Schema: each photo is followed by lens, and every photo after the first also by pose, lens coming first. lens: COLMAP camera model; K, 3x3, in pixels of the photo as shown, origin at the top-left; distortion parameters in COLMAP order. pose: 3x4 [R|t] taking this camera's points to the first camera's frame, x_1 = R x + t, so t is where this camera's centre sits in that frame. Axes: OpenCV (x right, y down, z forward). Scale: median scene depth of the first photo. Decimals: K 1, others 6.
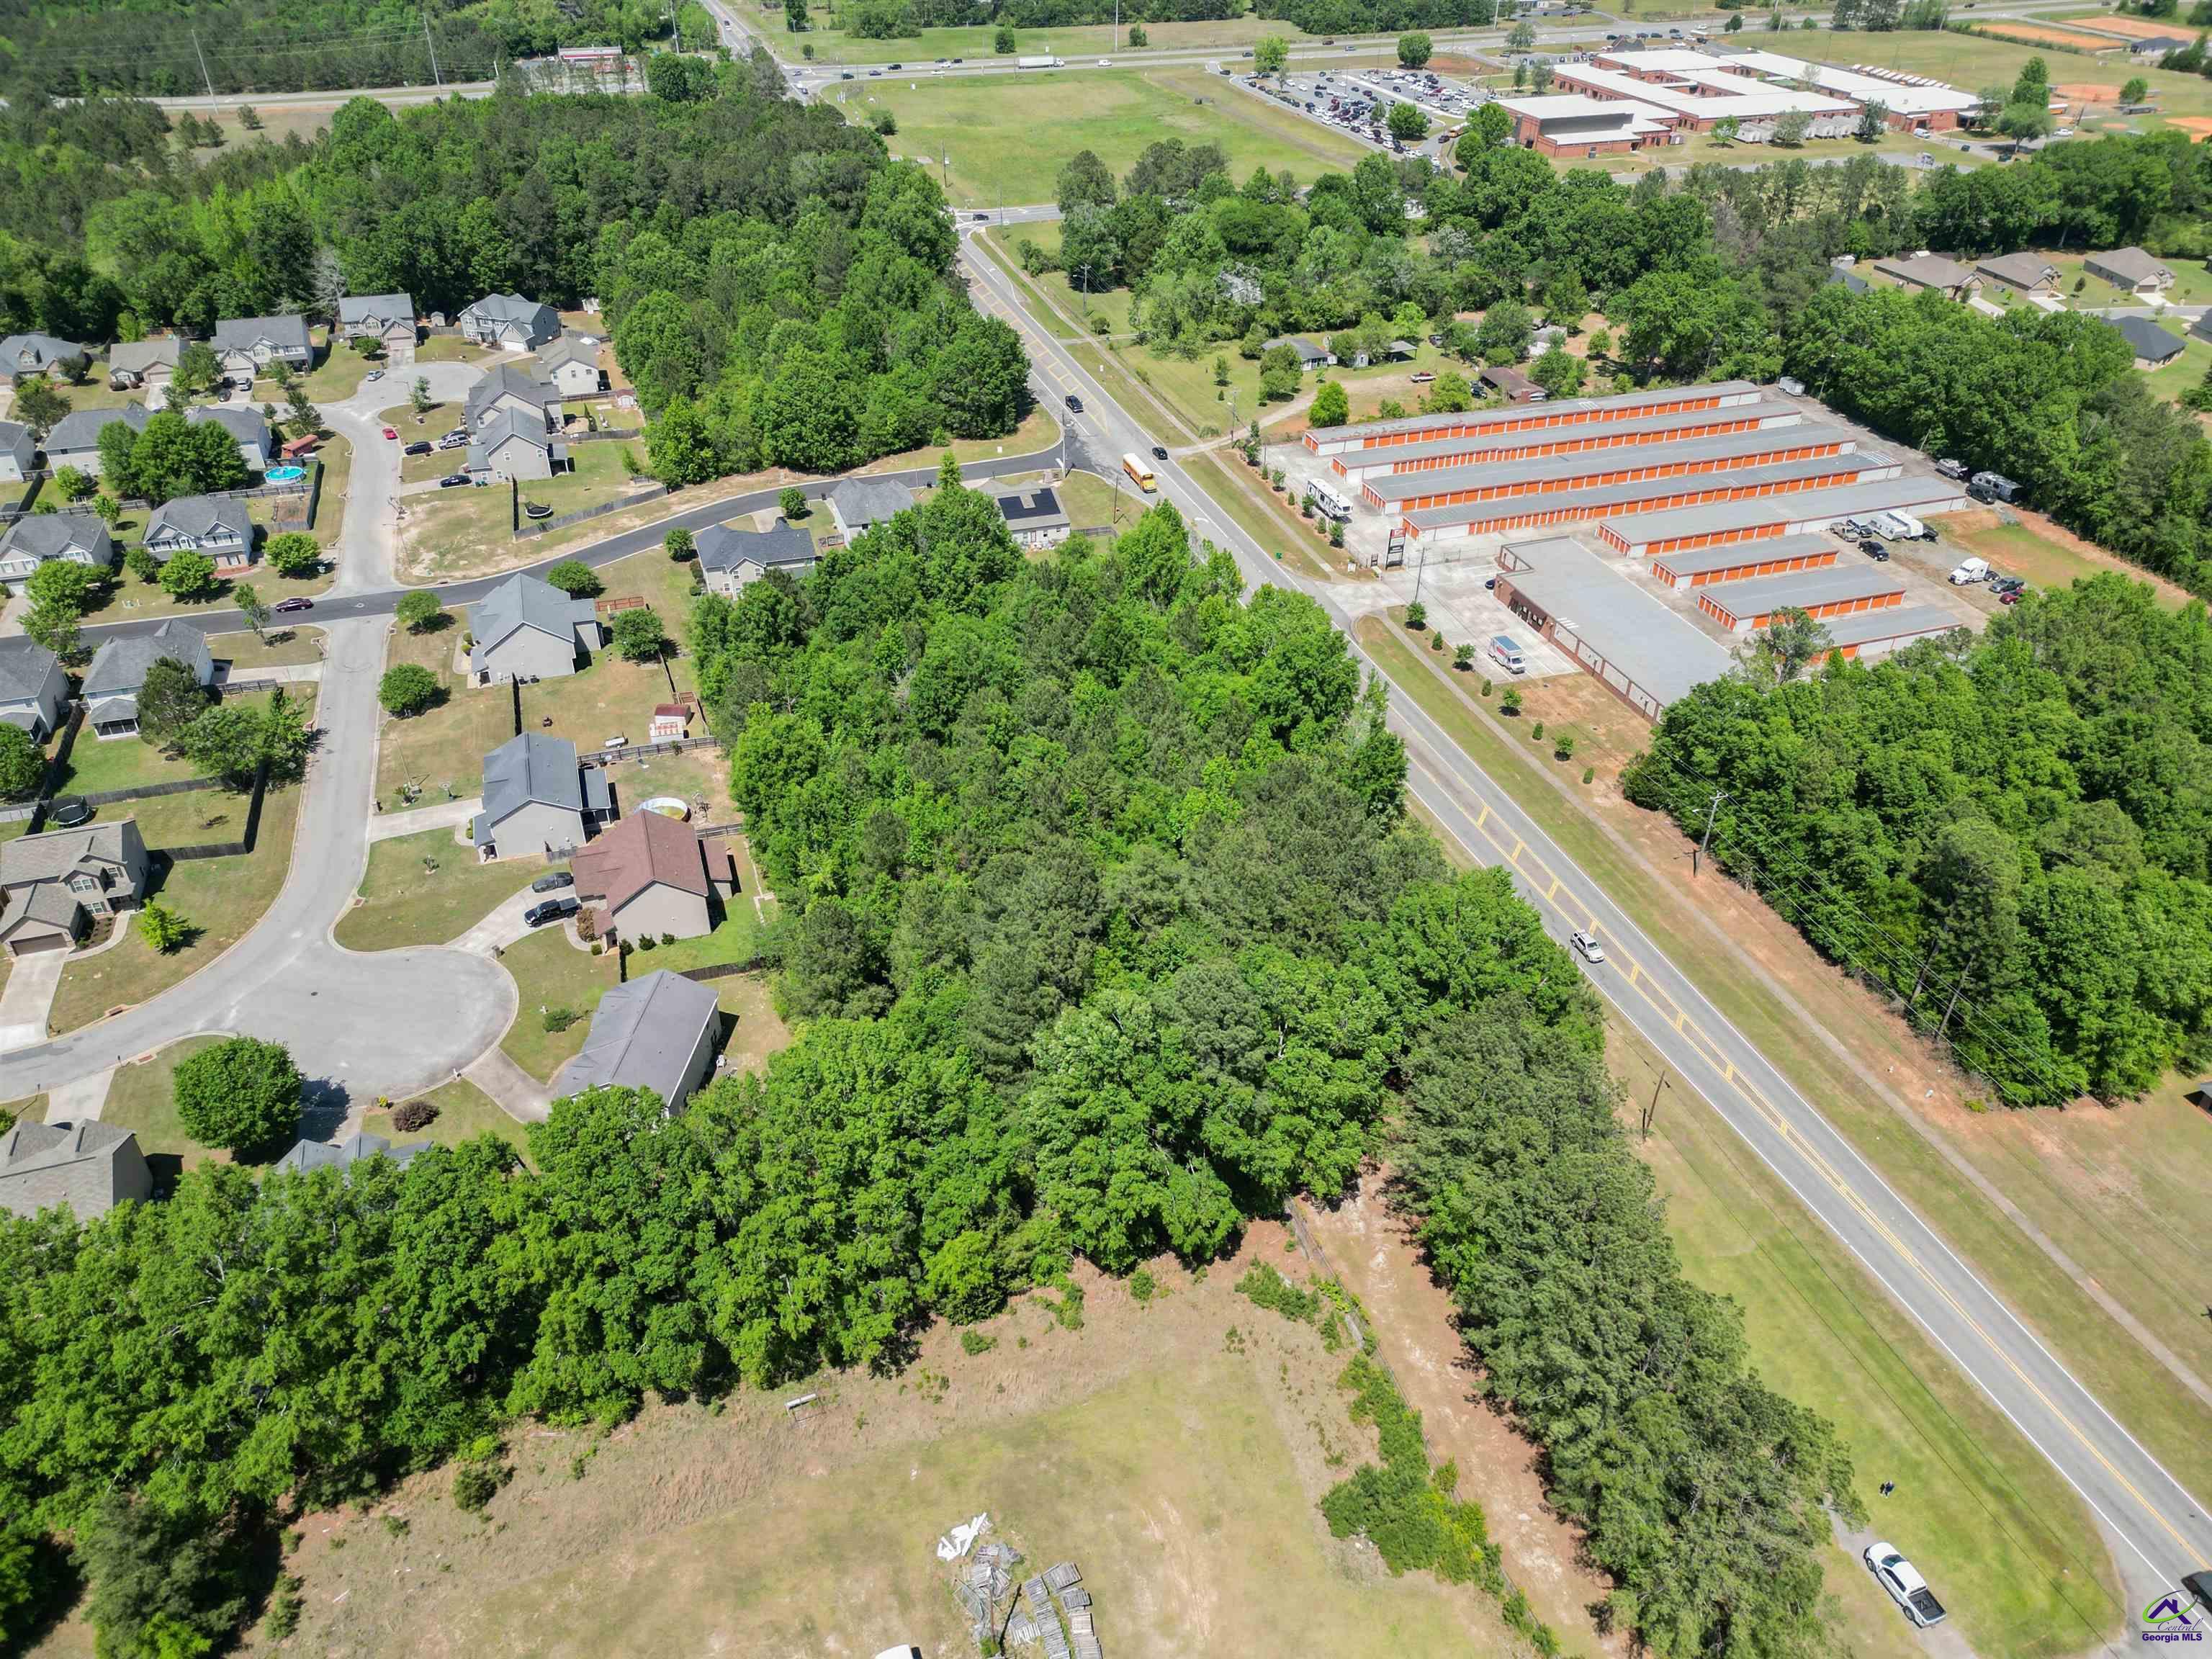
lens RADIAL K [[1552.3, 0, 1104.3], [0, 1552.3, 816.5], [0, 0, 1]] dist [0.063316, -0.054858]
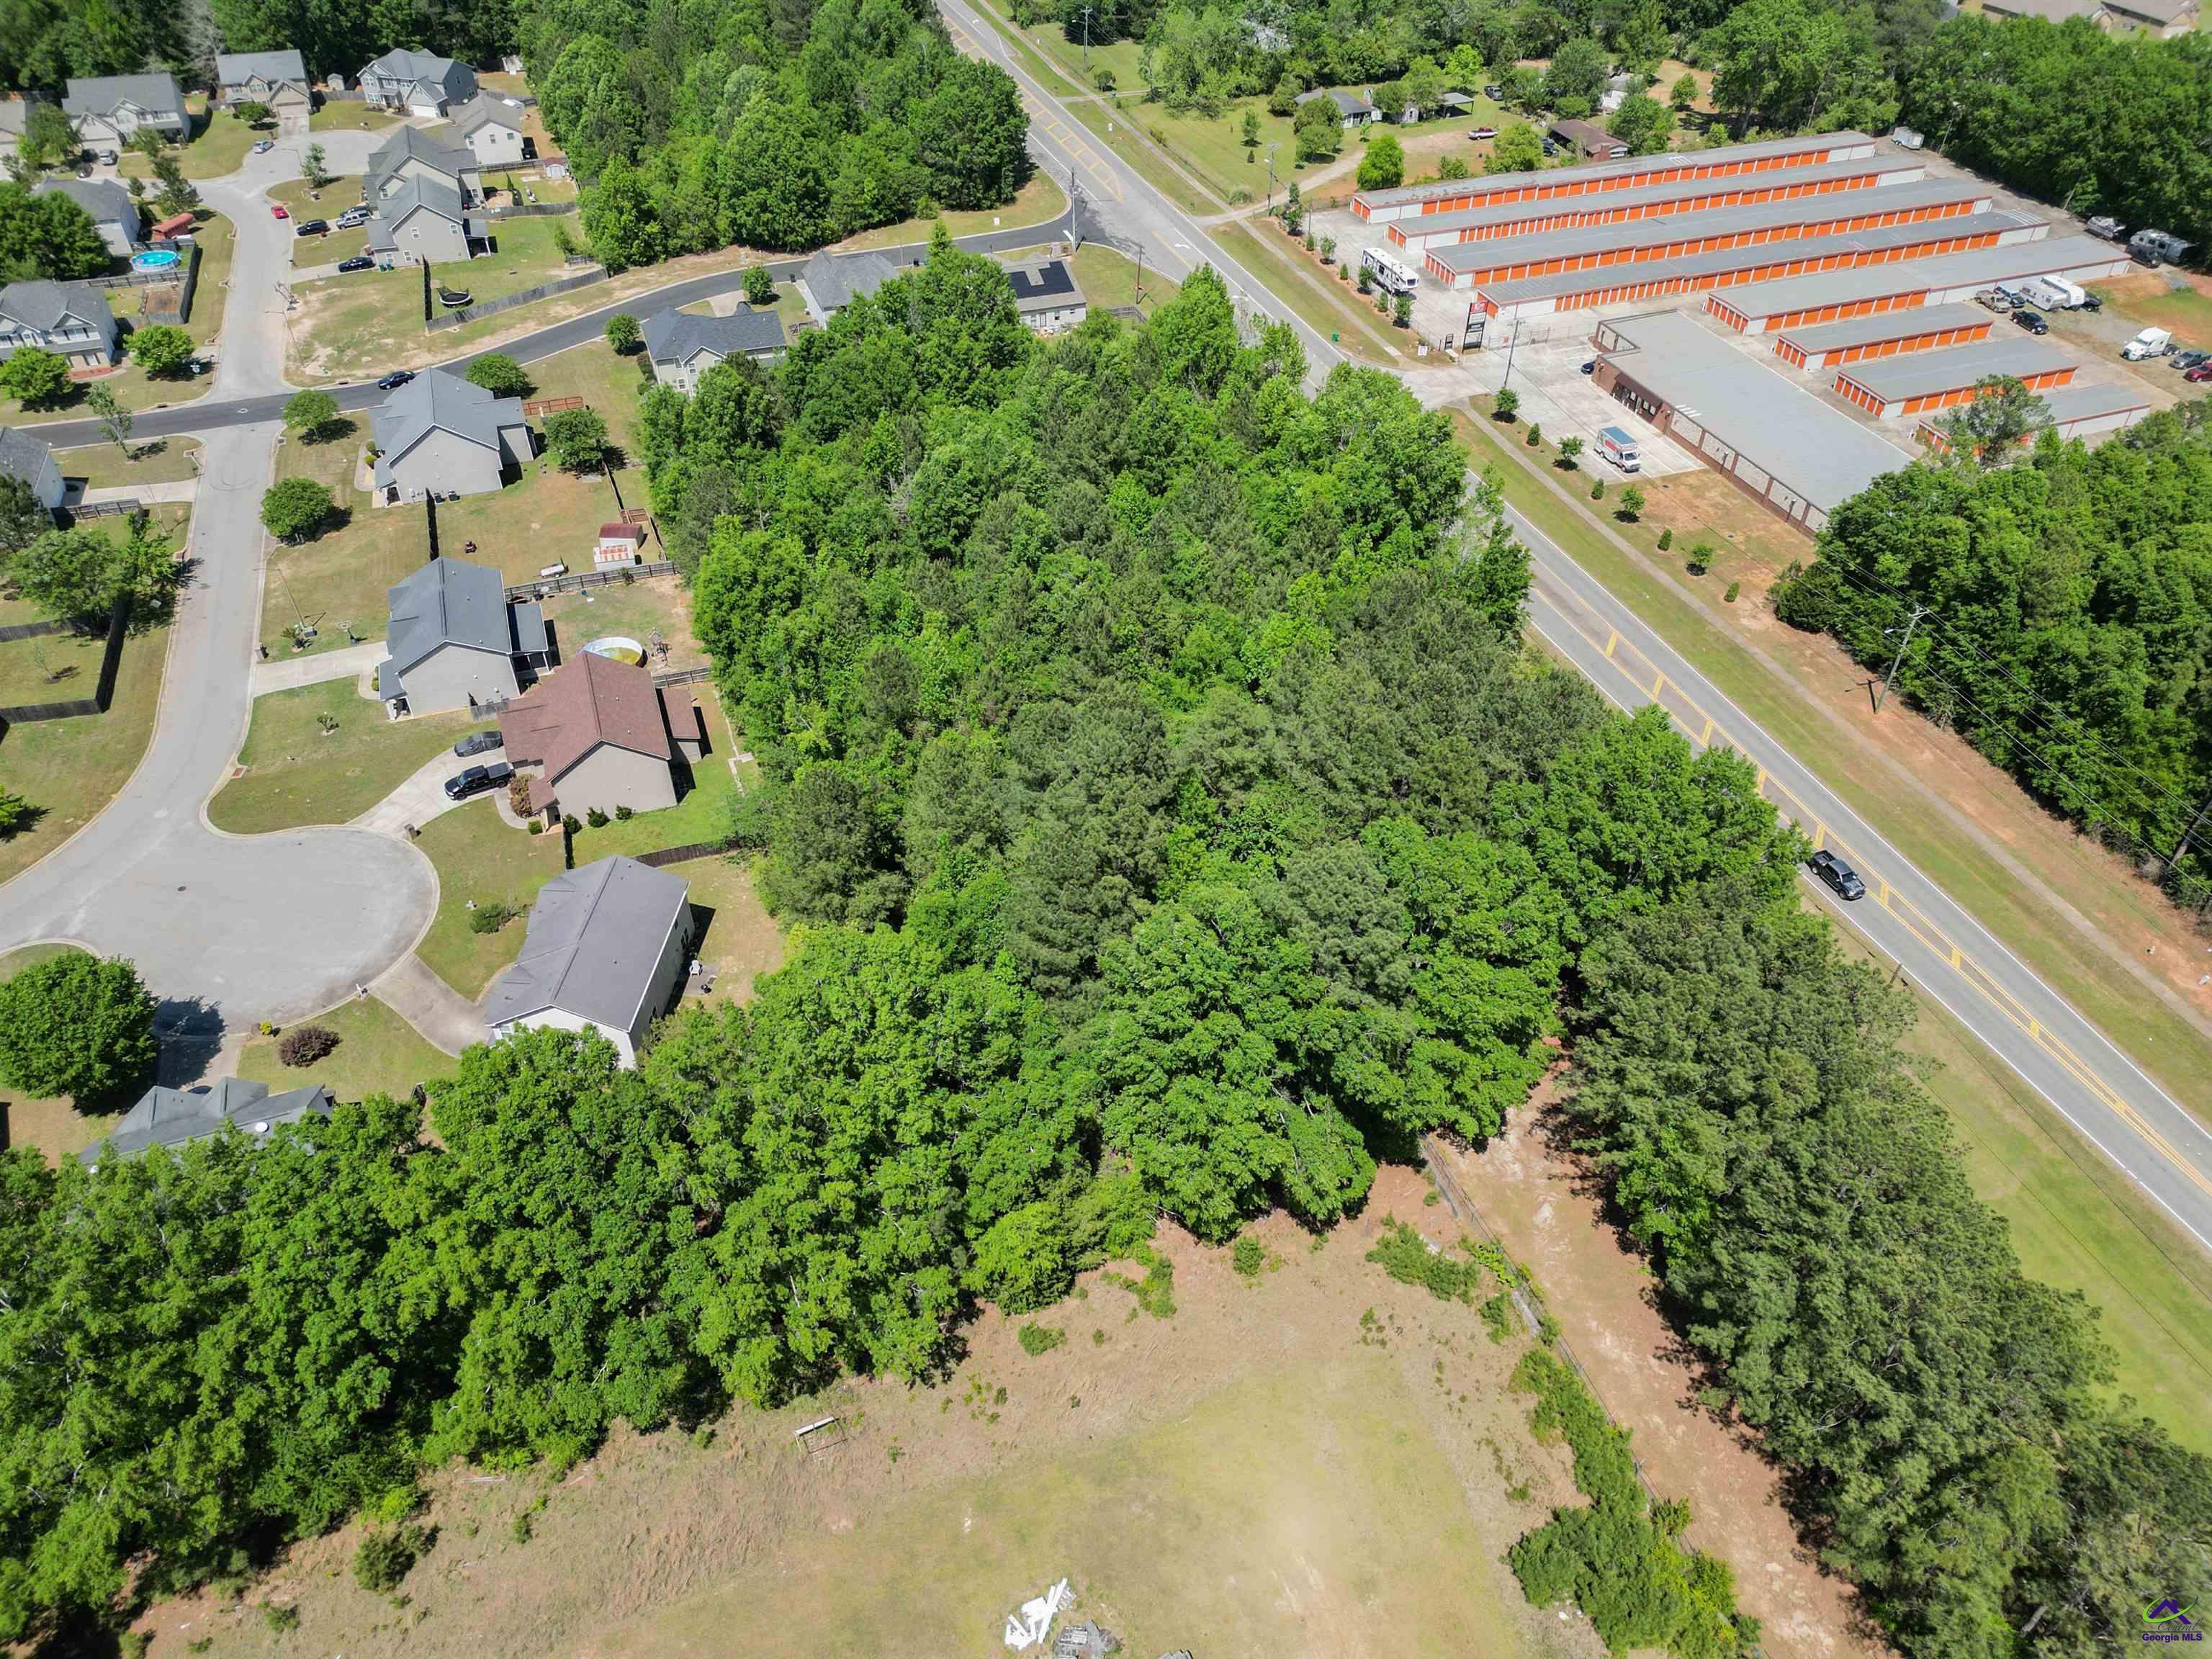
lens RADIAL K [[1552.3, 0, 1104.3], [0, 1552.3, 816.5], [0, 0, 1]] dist [0.063316, -0.054858]
pose [[0.999792, -0.017298, 0.010815, -0.028525], [0.016077, 0.994421, 0.104250, 0.000085], [-0.012558, -0.104054, 0.994492, 0.138387]]
